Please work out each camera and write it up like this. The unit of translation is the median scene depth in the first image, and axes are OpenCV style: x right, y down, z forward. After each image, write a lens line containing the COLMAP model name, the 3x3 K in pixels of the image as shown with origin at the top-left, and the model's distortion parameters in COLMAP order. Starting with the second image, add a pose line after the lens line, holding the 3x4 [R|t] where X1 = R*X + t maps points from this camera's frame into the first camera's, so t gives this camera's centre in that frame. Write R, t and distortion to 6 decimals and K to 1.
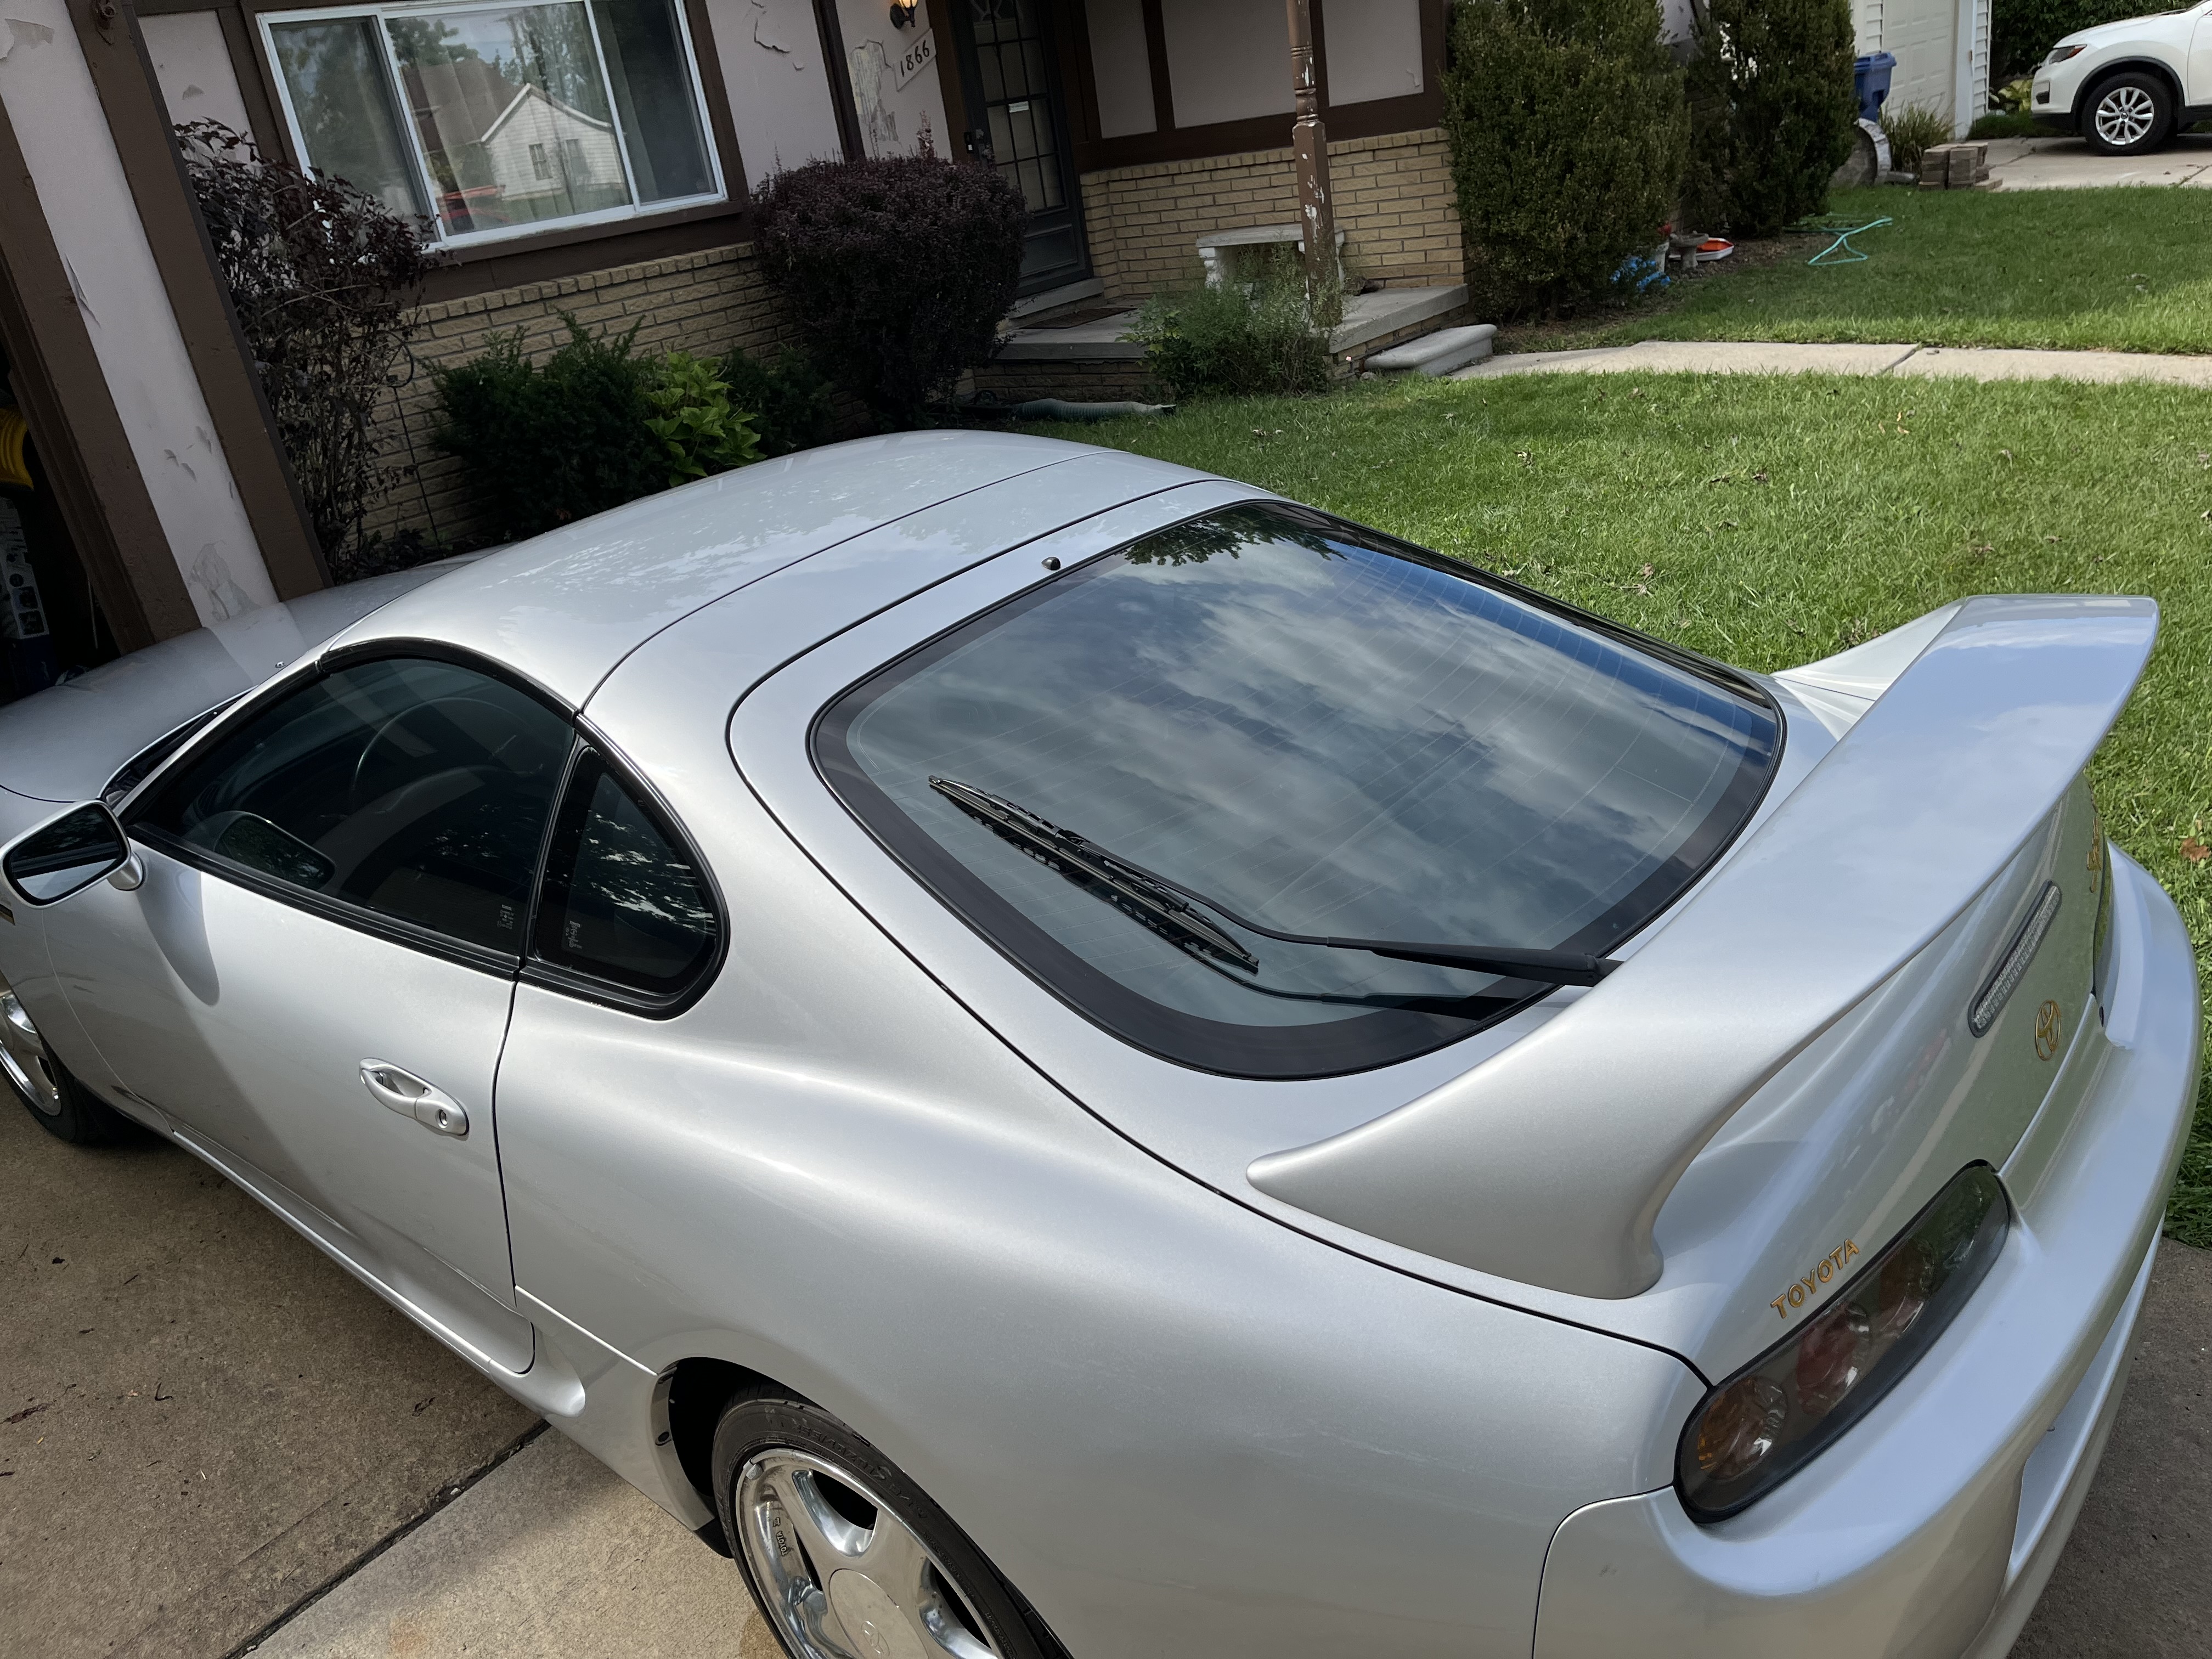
lens RADIAL K [[1649.6, 0, 1142.7], [0, 1649.6, 844.1], [0, 0, 1]] dist [0.077024, -0.107057]
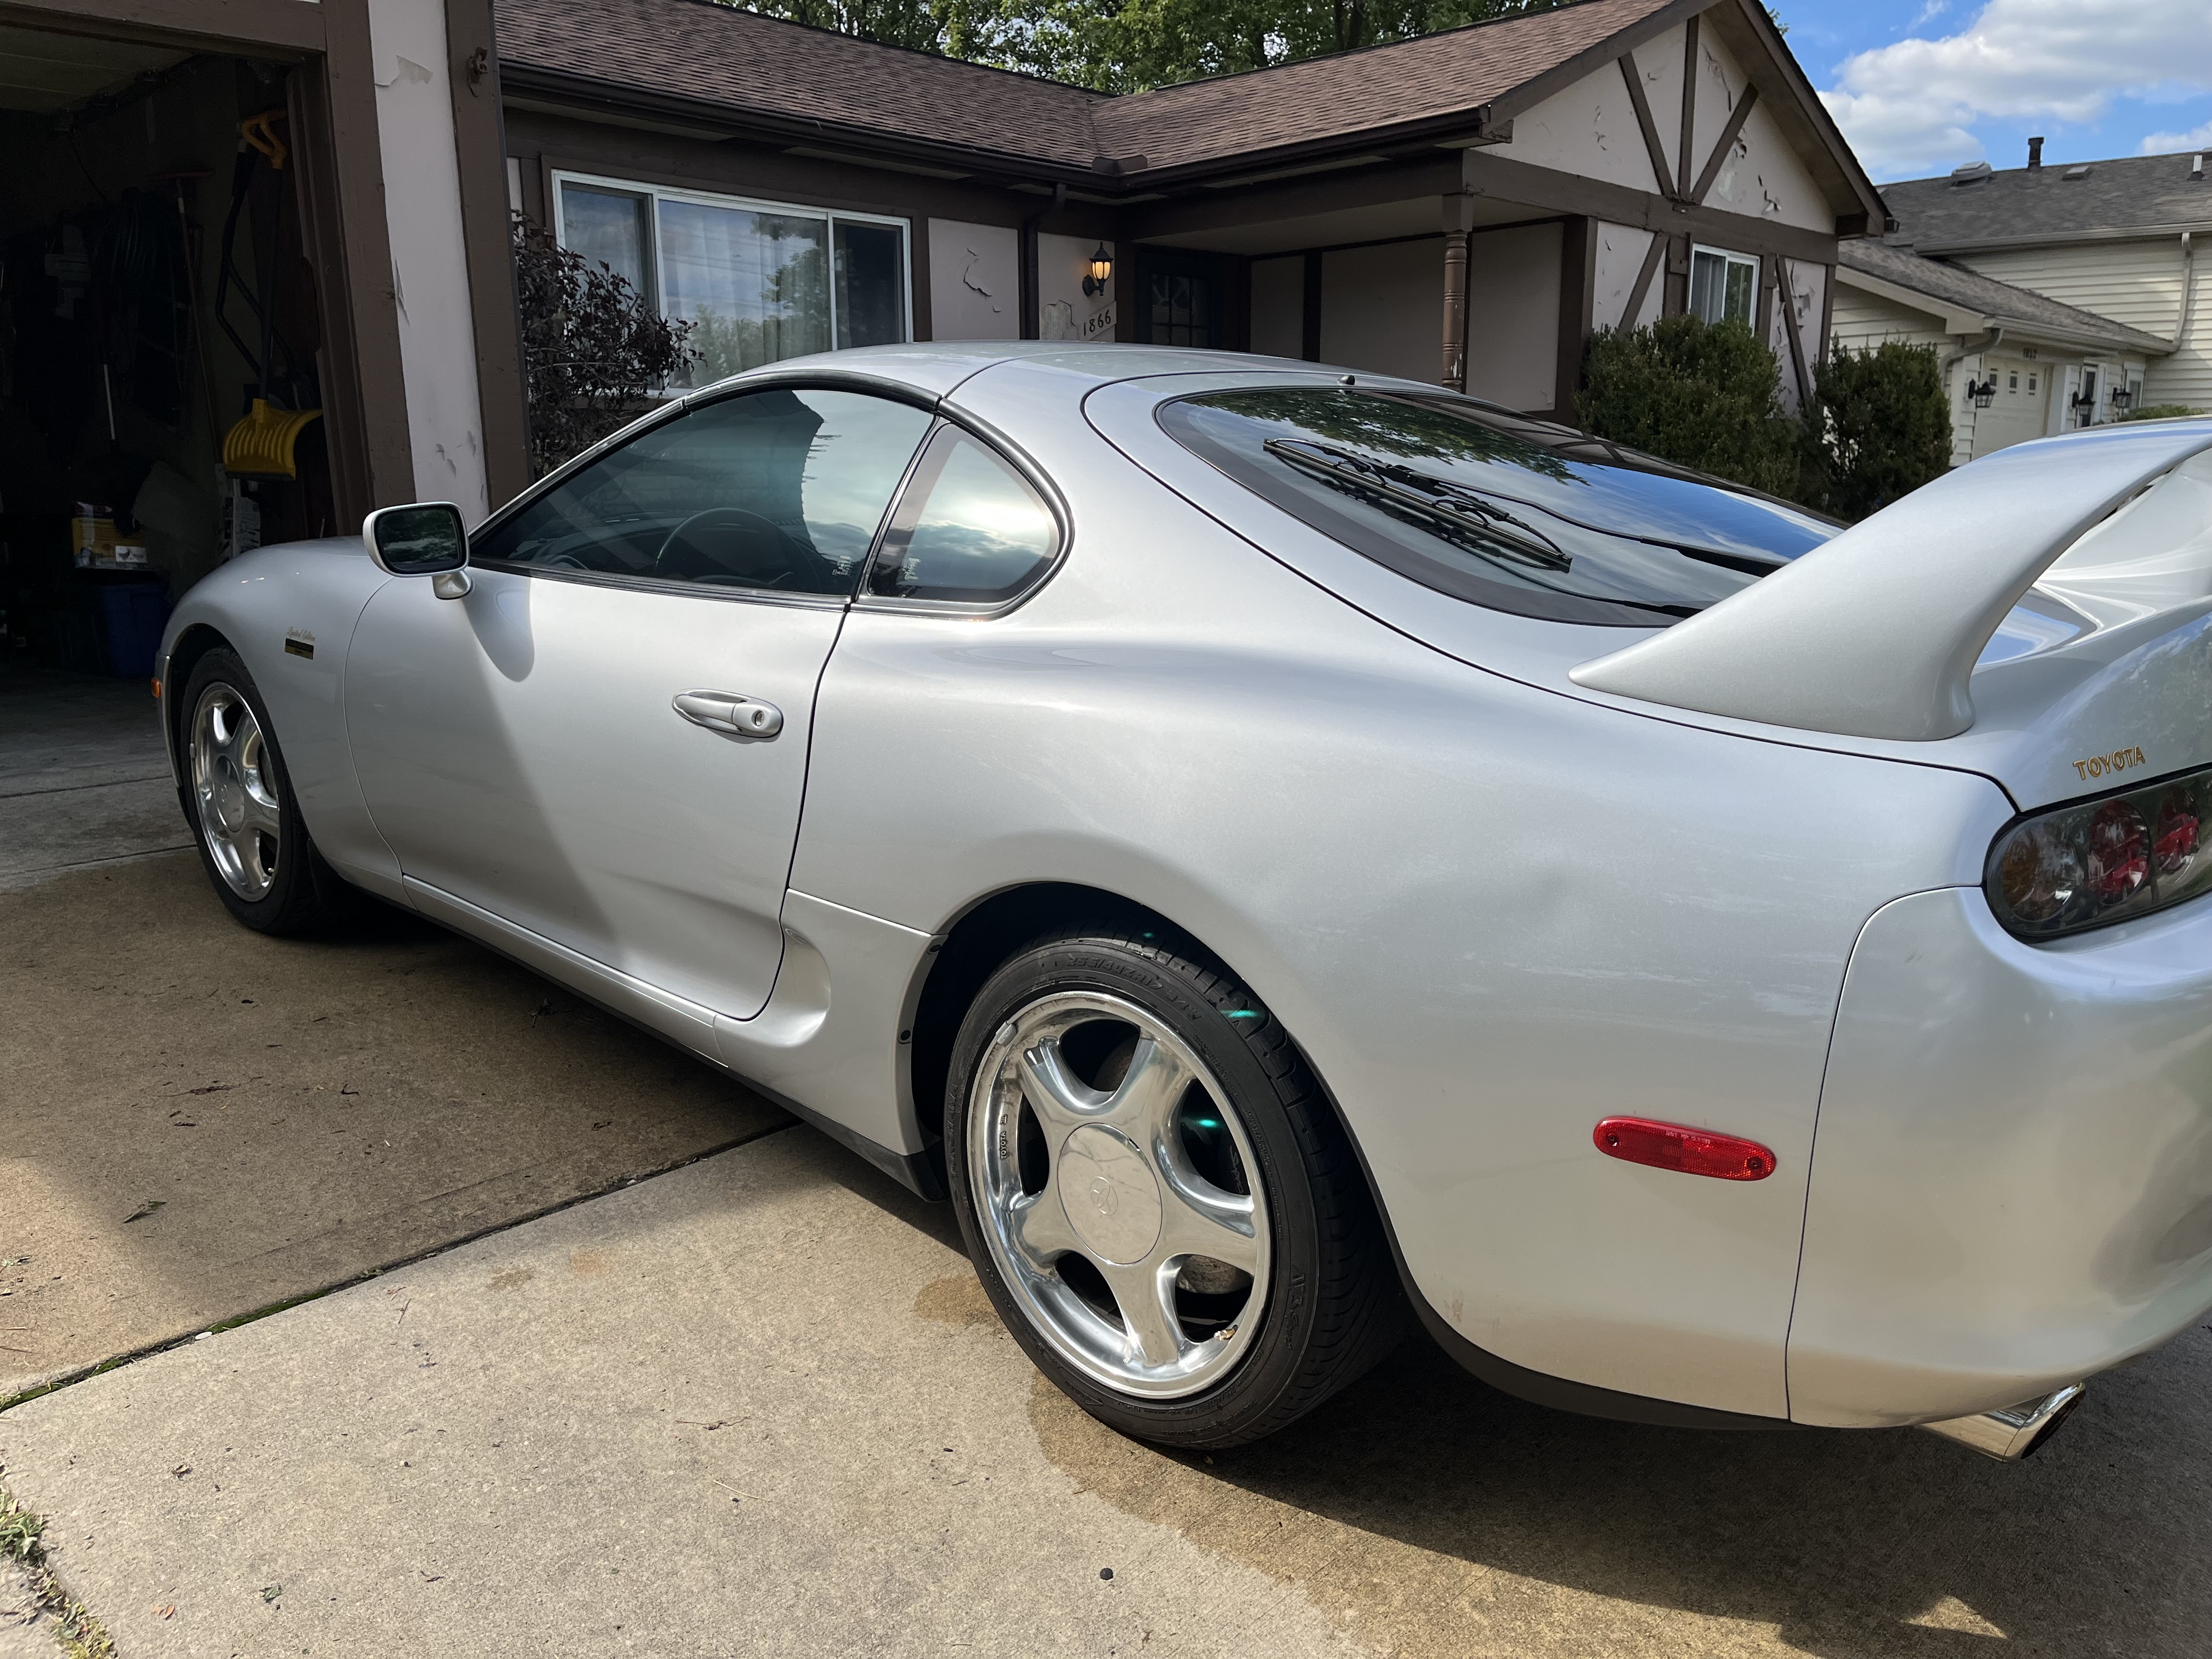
lens RADIAL K [[1649.6, 0, 1114.3], [0, 1649.6, 830.1], [0, 0, 1]] dist [0.077024, -0.107057]
pose [[0.988226, 0.145541, -0.047193, -0.026437], [-0.152196, 0.966697, -0.205752, 0.089650], [0.015676, 0.210512, 0.977466, -0.010897]]
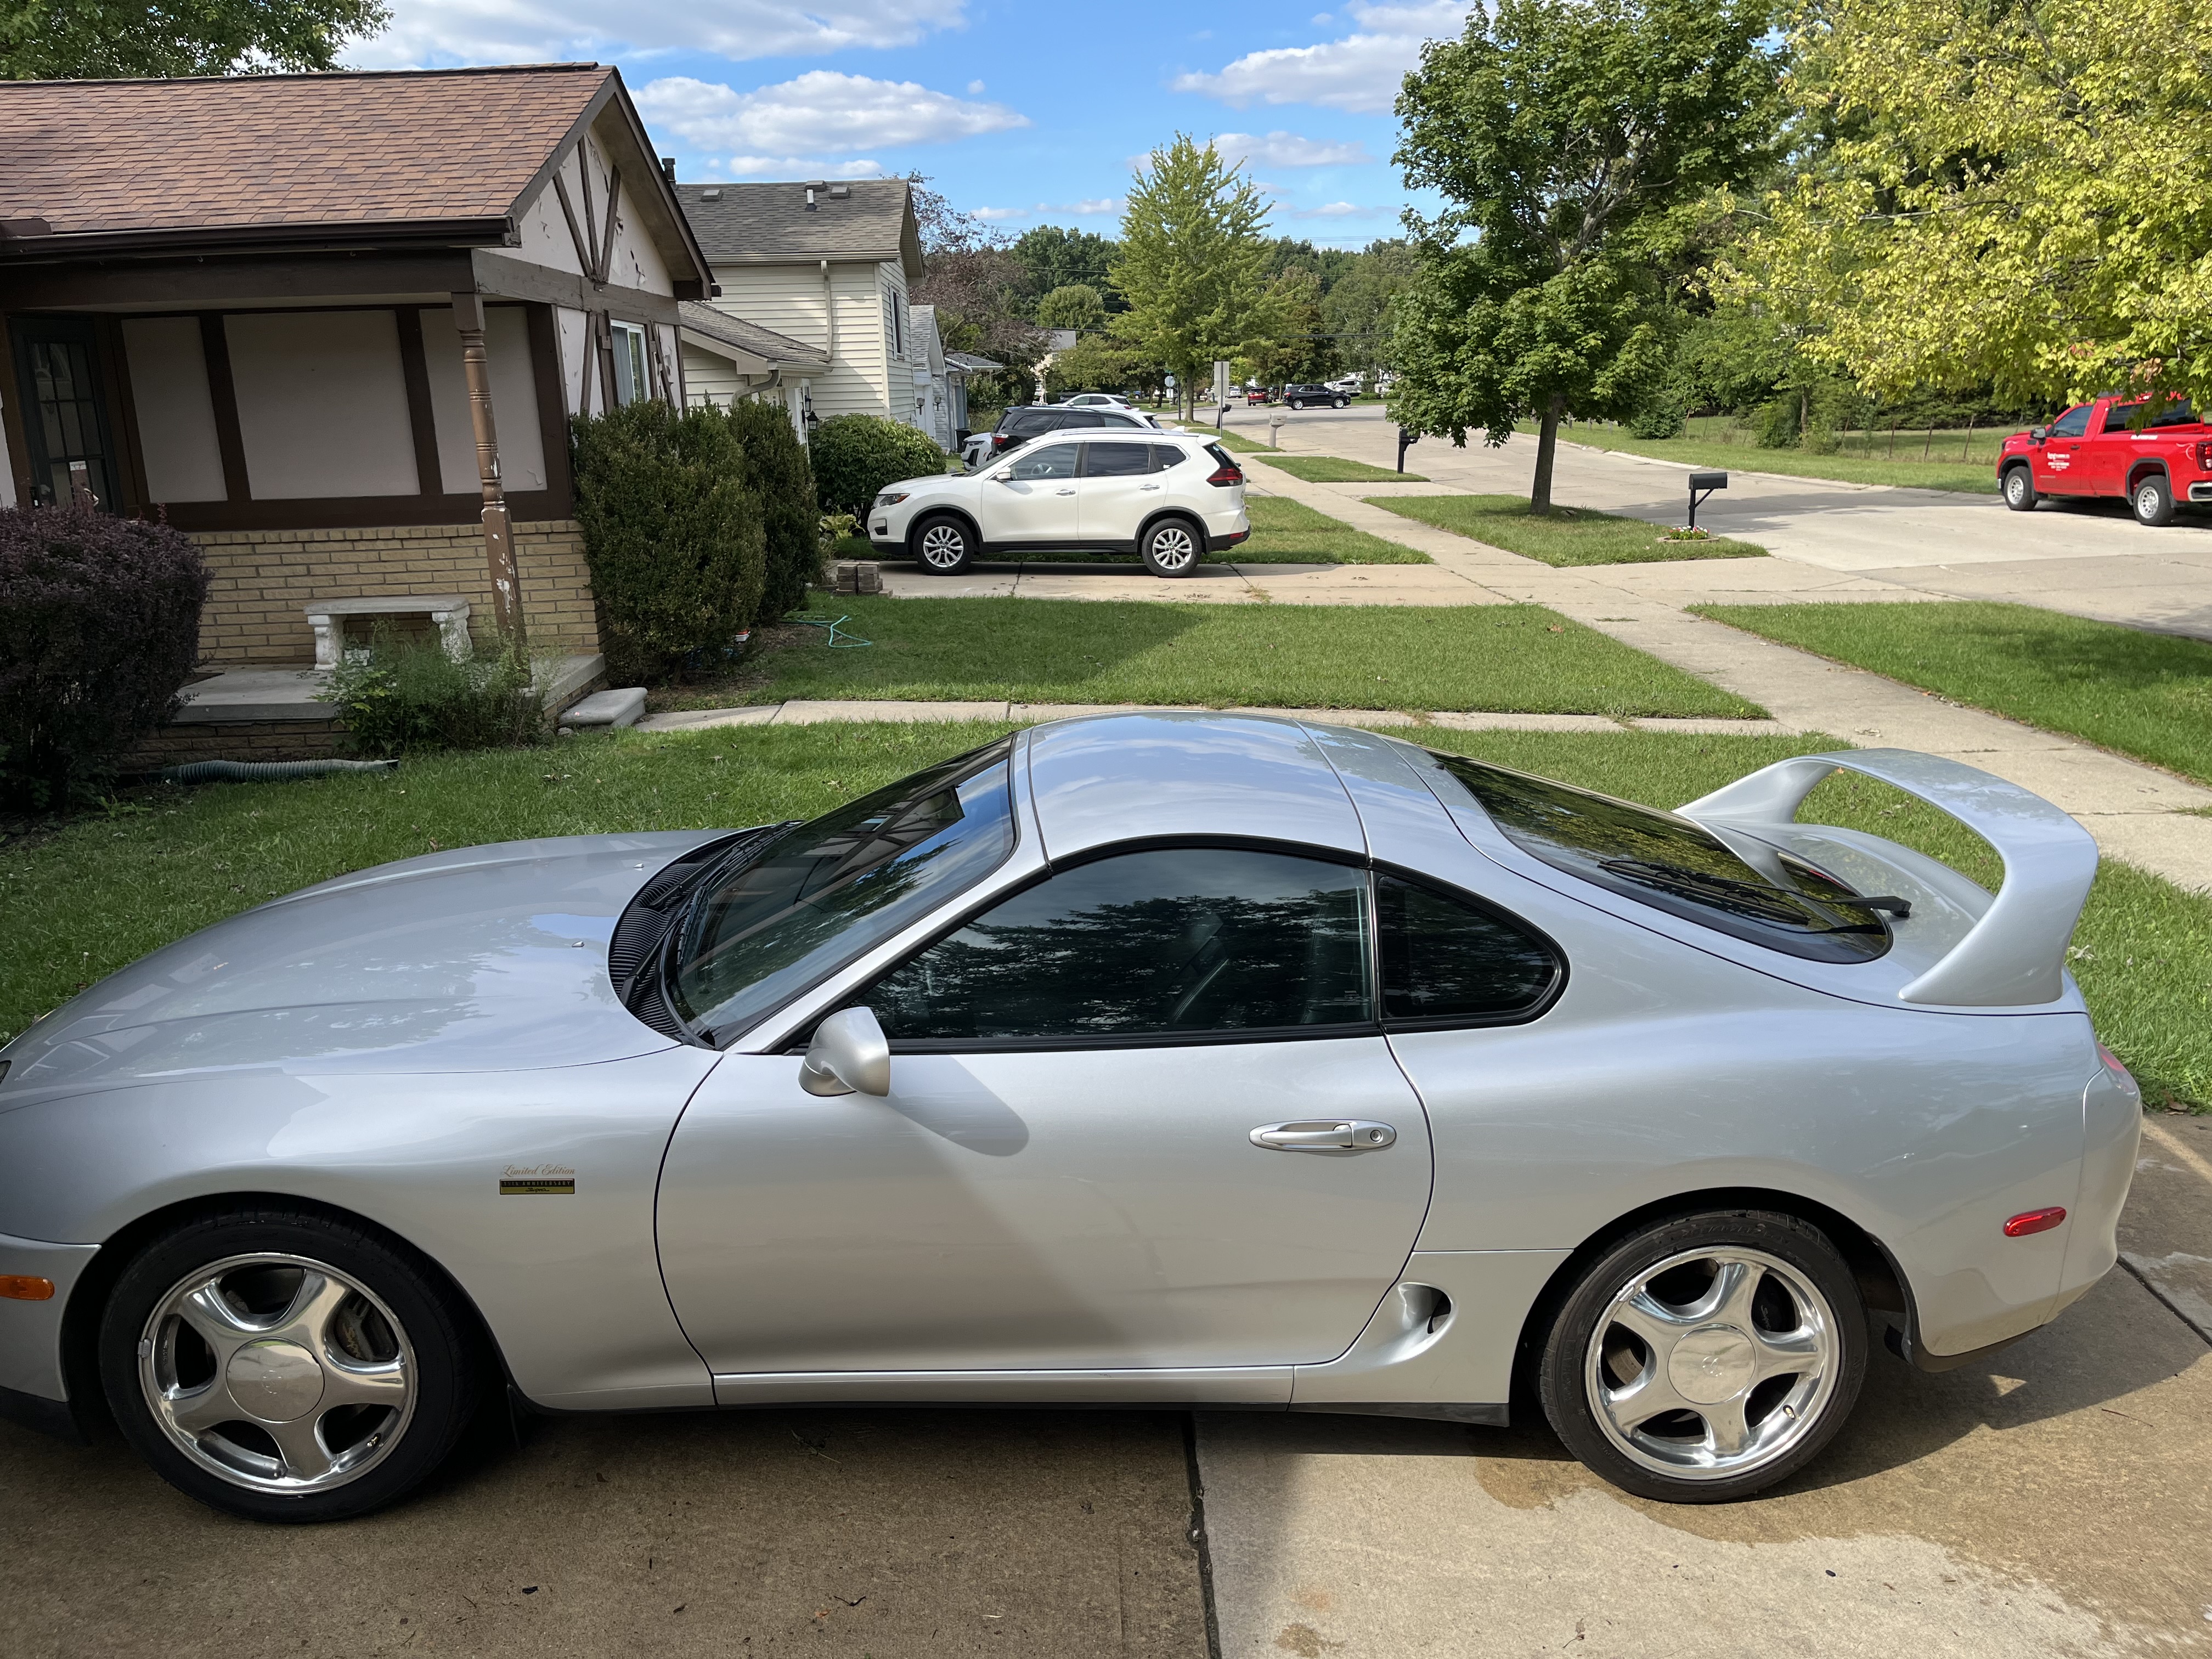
lens RADIAL K [[1649.6, 0, 1118.3], [0, 1649.6, 836.6], [0, 0, 1]] dist [0.077024, -0.107057]
pose [[0.744451, -0.058316, 0.665125, -0.321172], [0.207911, 0.966896, -0.147934, 0.016970], [-0.634480, 0.248417, 0.731932, 0.005972]]
